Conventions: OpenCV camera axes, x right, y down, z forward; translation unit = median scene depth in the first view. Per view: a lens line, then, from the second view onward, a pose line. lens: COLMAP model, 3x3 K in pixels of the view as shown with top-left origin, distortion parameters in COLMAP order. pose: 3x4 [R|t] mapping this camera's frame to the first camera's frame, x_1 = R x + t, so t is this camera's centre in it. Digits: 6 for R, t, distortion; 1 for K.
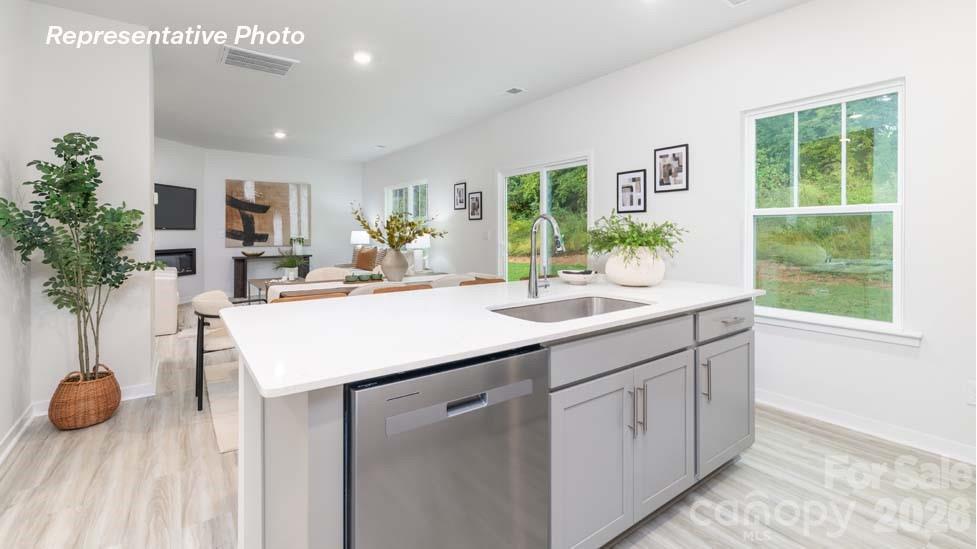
lens RADIAL K [[424.1, 0, 486.6], [0, 424.1, 273.8], [0, 0, 1]] dist [-0.001584, -0.000171]
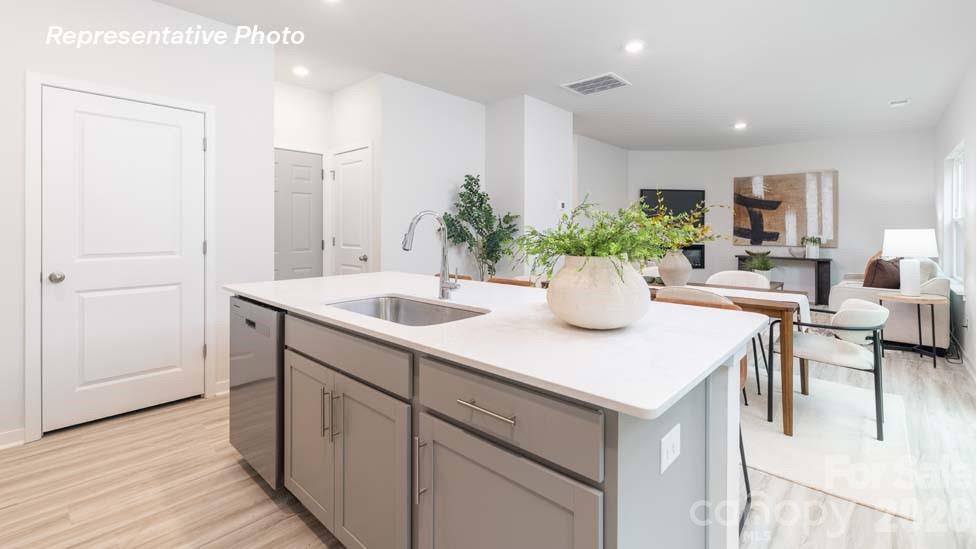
lens RADIAL K [[424.1, 0, 486.6], [0, 424.1, 273.8], [0, 0, 1]] dist [-0.001584, -0.000171]
pose [[0.191691, 0.103512, -0.975981, 0.279277], [-0.101268, 0.991201, 0.085237, -0.022585], [0.976217, 0.082496, 0.200487, 0.240788]]
